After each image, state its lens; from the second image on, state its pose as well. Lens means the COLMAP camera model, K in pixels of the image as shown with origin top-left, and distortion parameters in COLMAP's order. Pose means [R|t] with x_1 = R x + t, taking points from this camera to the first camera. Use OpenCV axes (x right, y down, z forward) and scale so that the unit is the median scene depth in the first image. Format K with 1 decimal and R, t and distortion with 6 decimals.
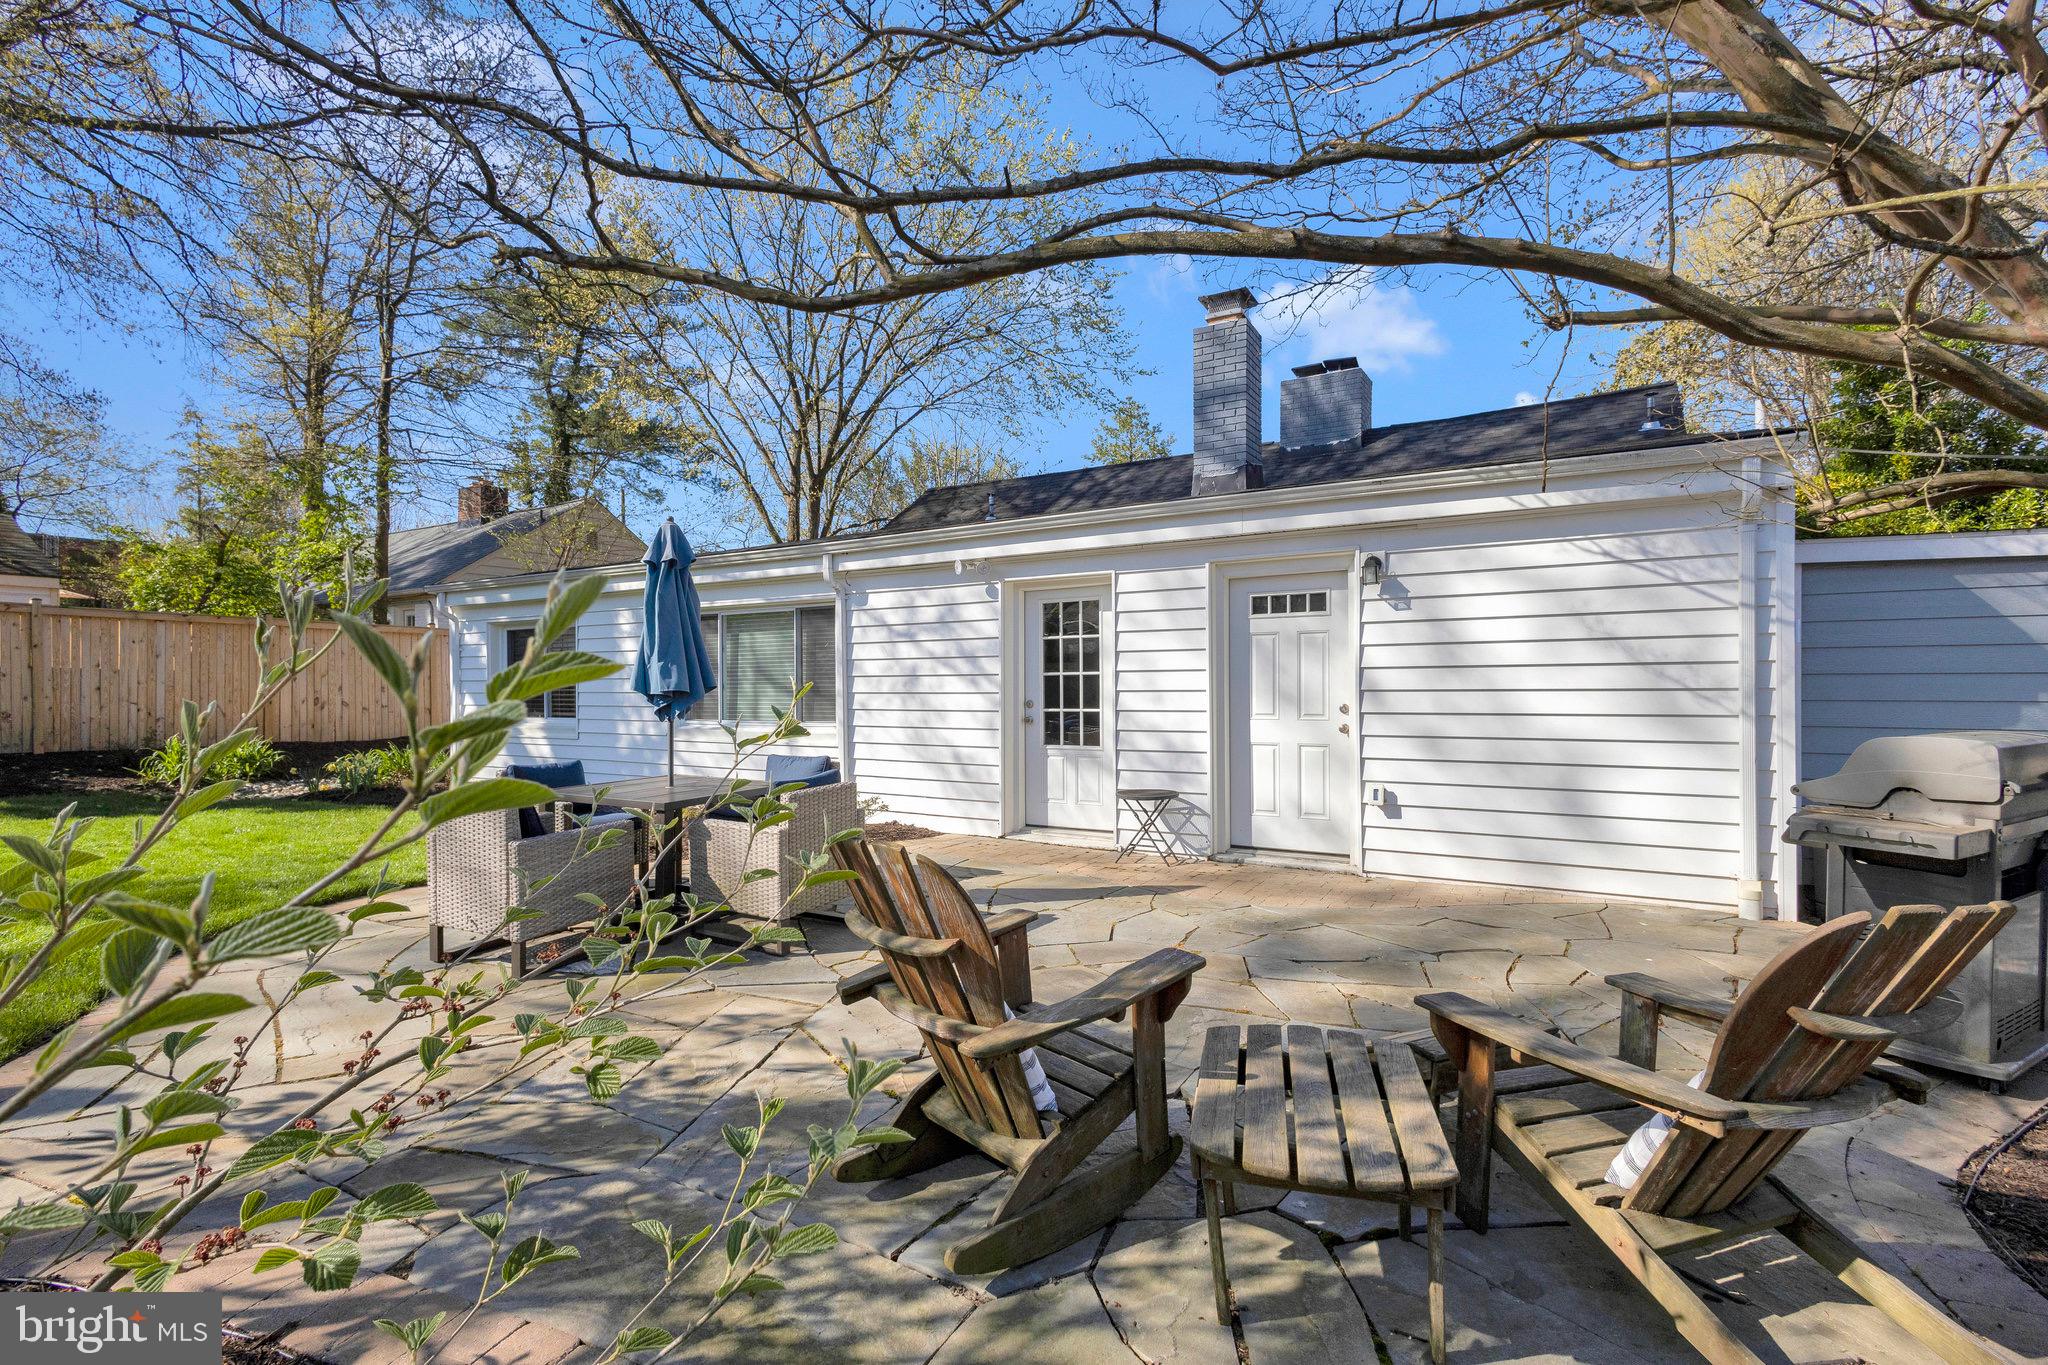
lens RADIAL K [[983.6, 0, 1029.8], [0, 983.6, 688.3], [0, 0, 1]] dist [0.009508, -0.001033]
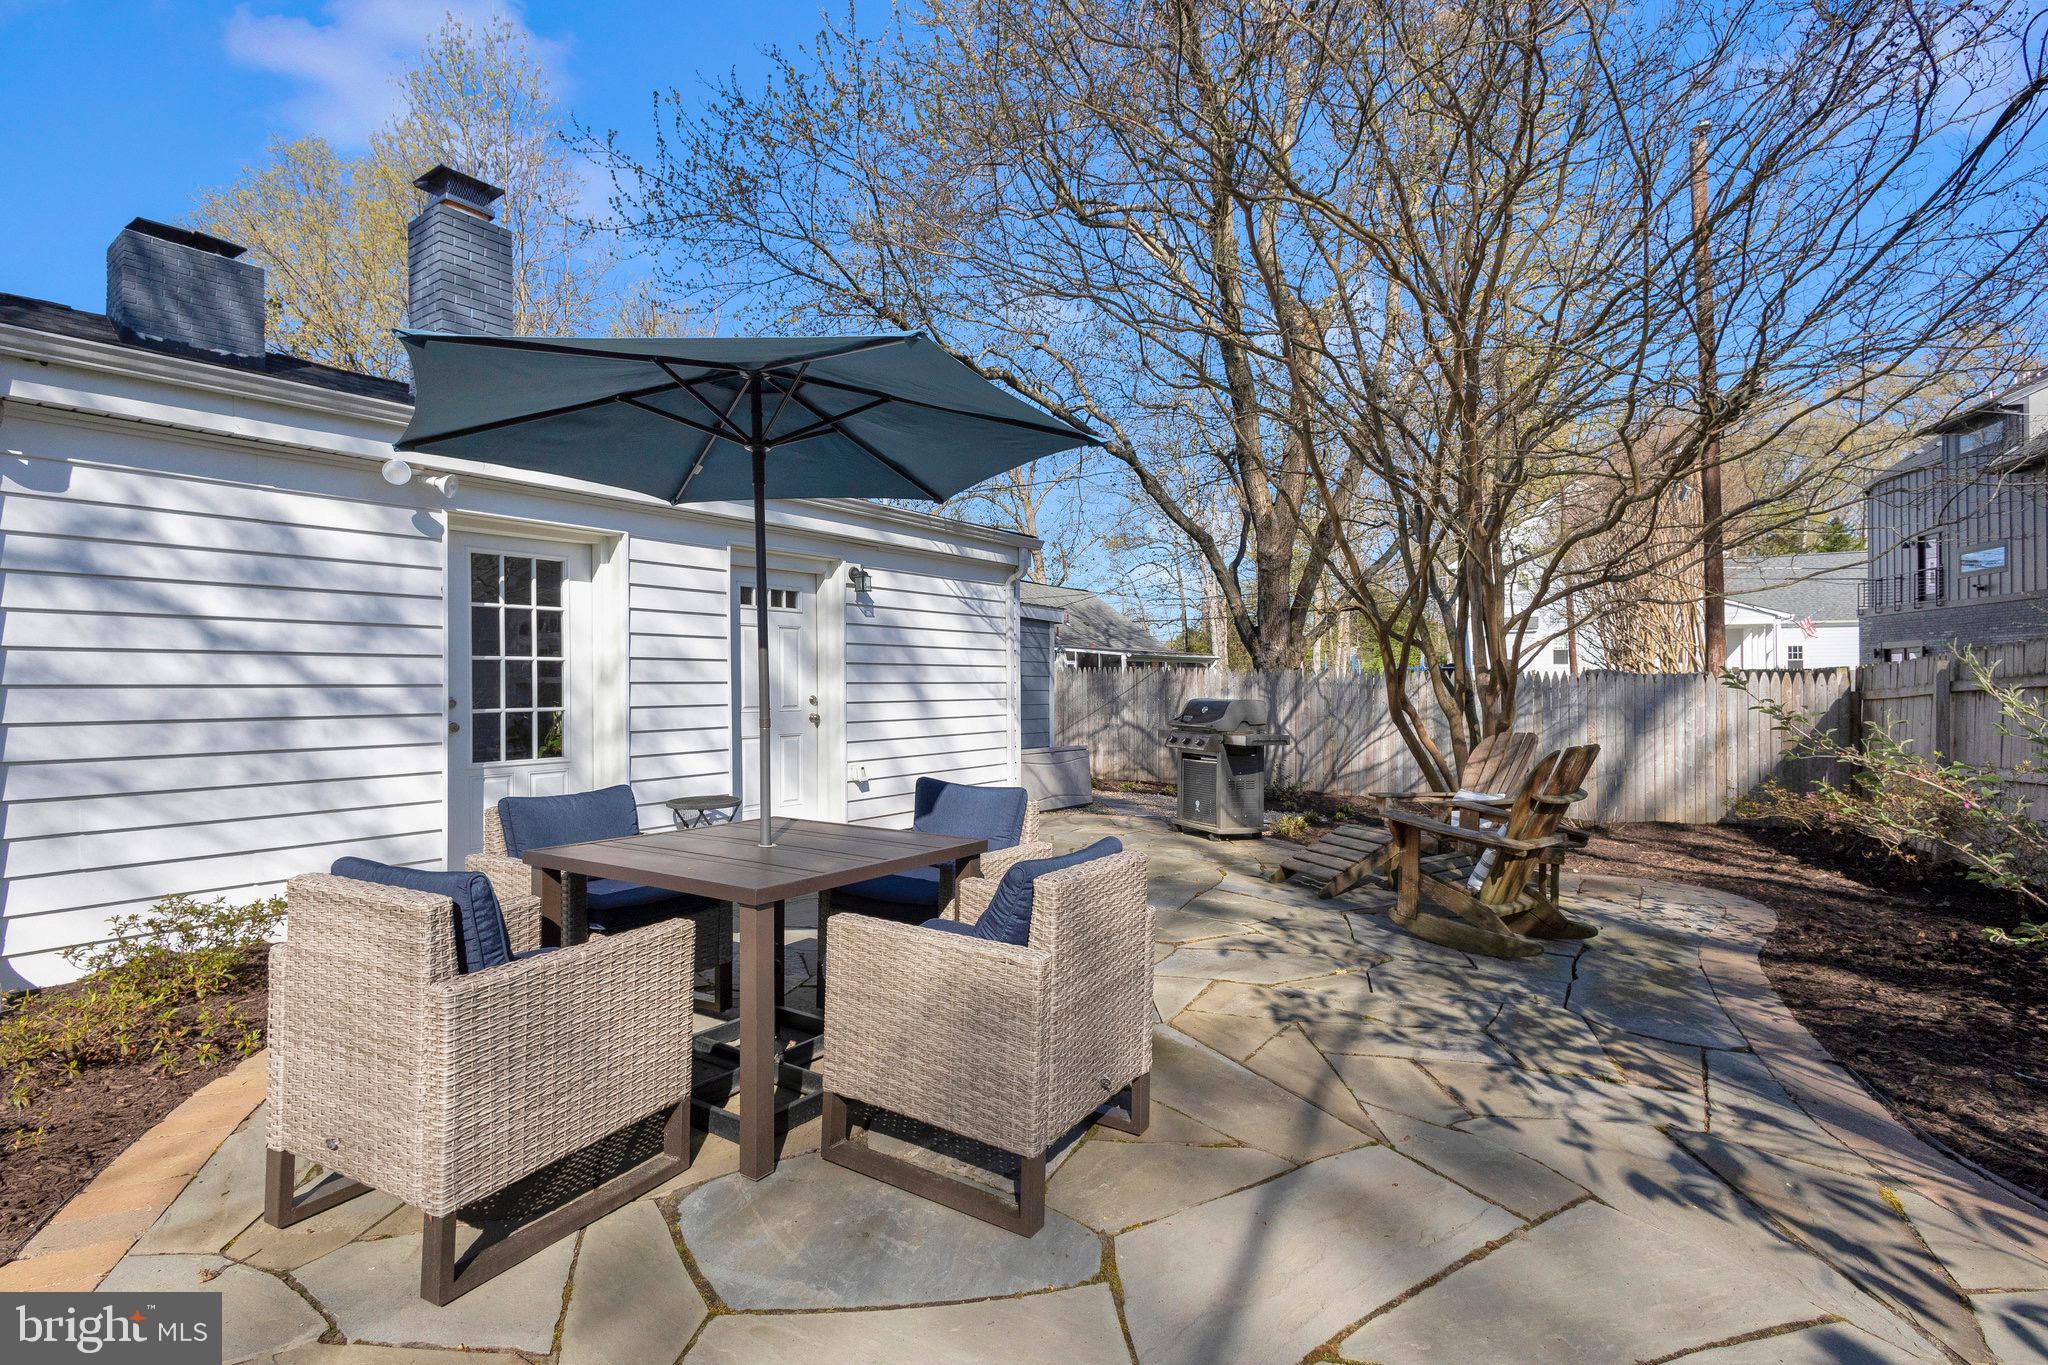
lens RADIAL K [[983.6, 0, 1029.8], [0, 983.6, 688.3], [0, 0, 1]] dist [0.009508, -0.001033]
pose [[0.079451, 0.004762, 0.996827, -0.652598], [0.002333, 0.999985, -0.004963, 0.010884], [-0.996836, 0.002720, 0.079438, 0.588505]]
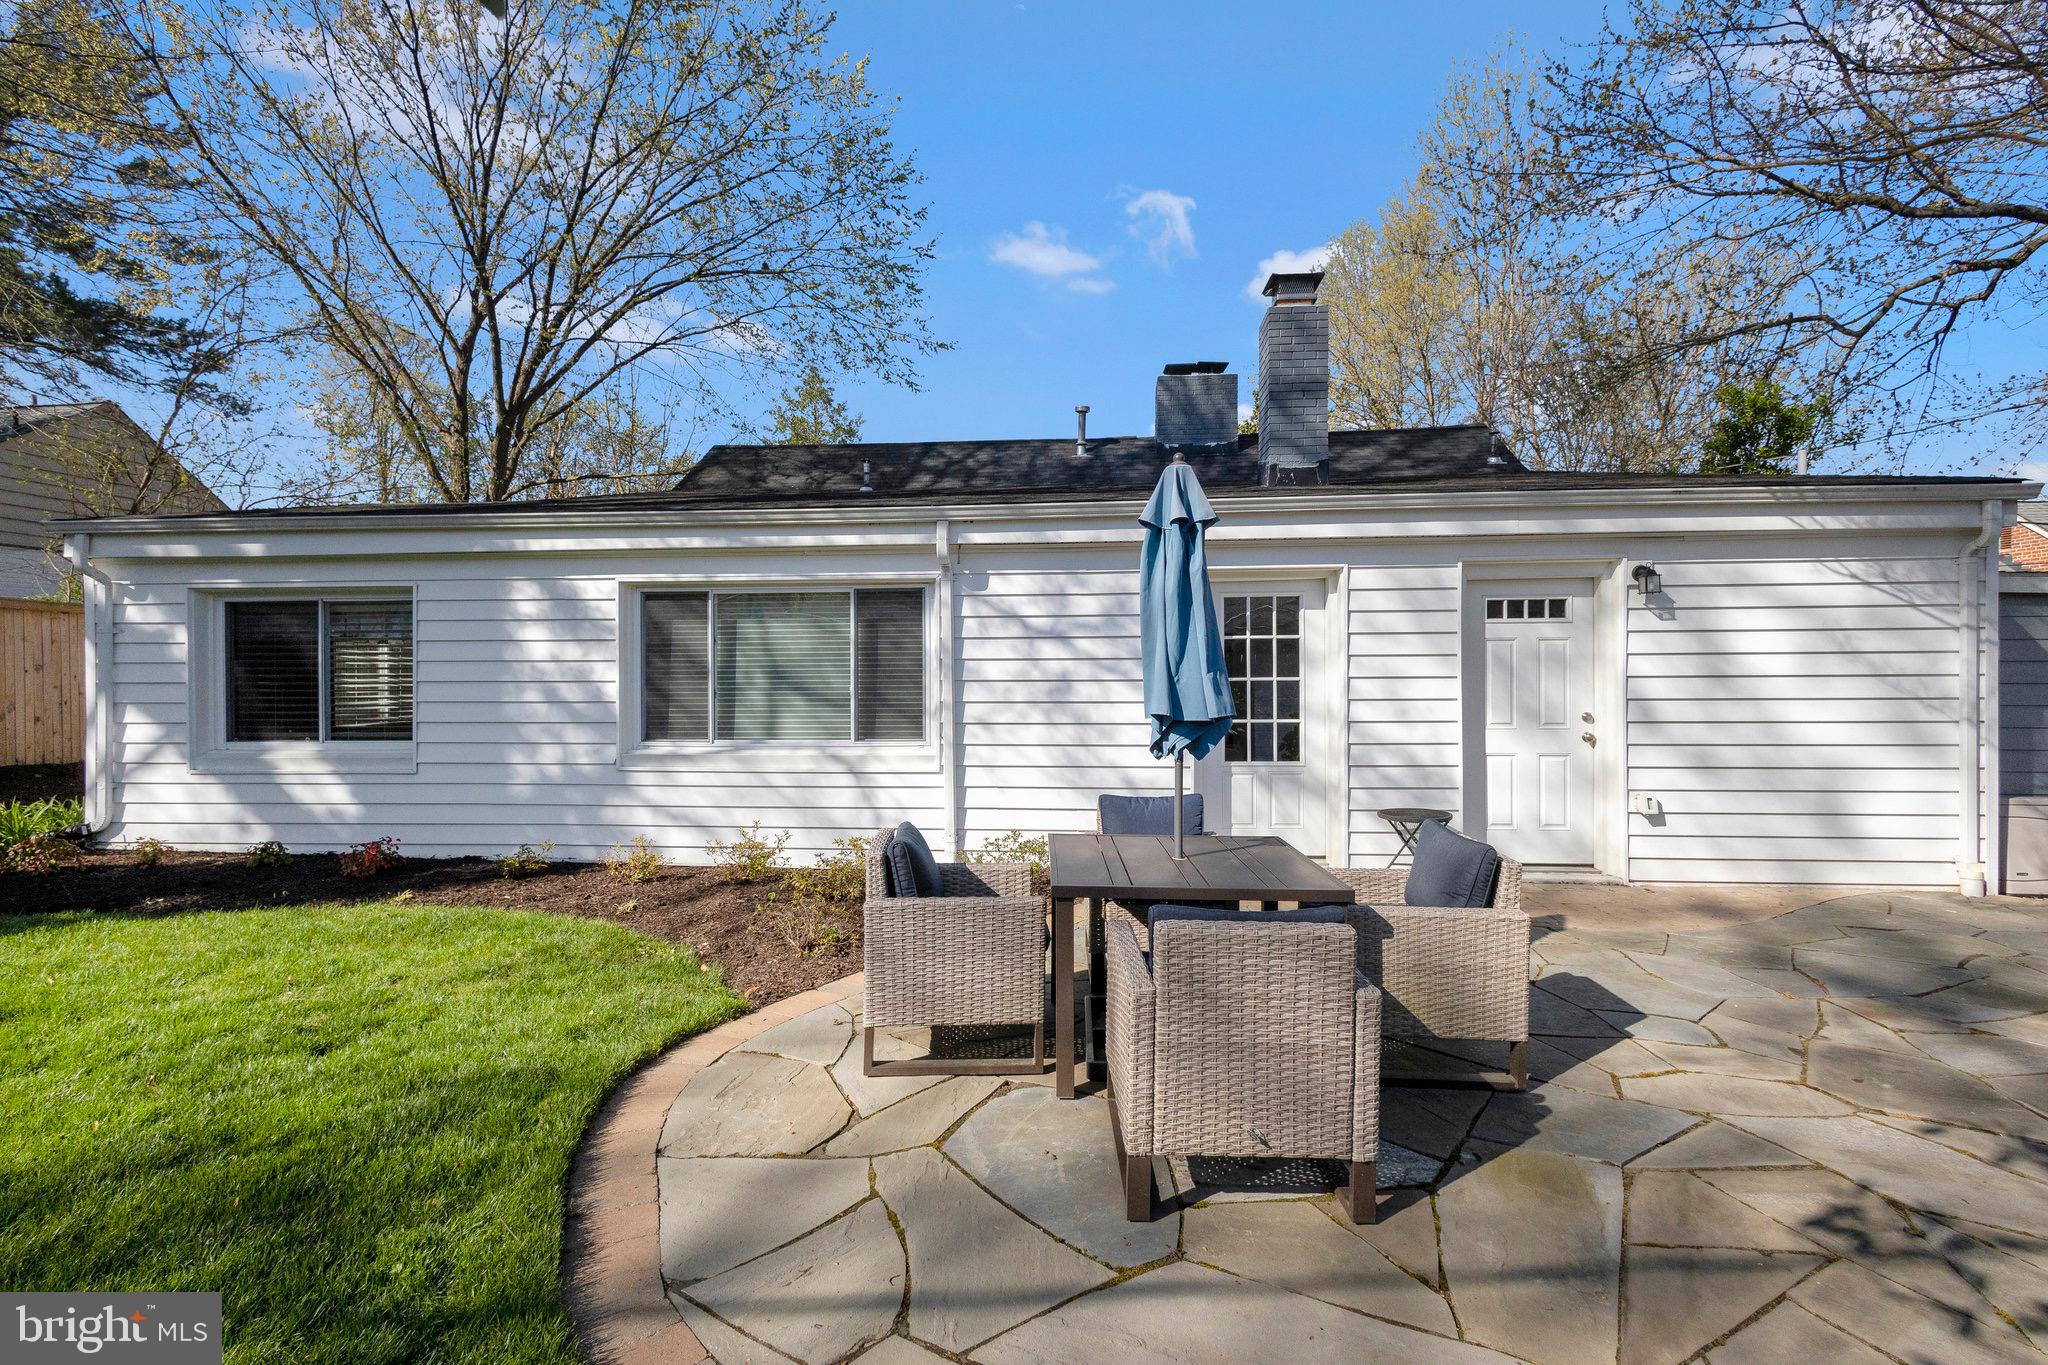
lens RADIAL K [[983.6, 0, 1029.8], [0, 983.6, 688.3], [0, 0, 1]] dist [0.009508, -0.001033]
pose [[0.888899, -0.004212, 0.458084, -0.552356], [0.000207, 0.999961, 0.008792, -0.015257], [-0.458104, -0.007720, 0.888865, 0.326697]]
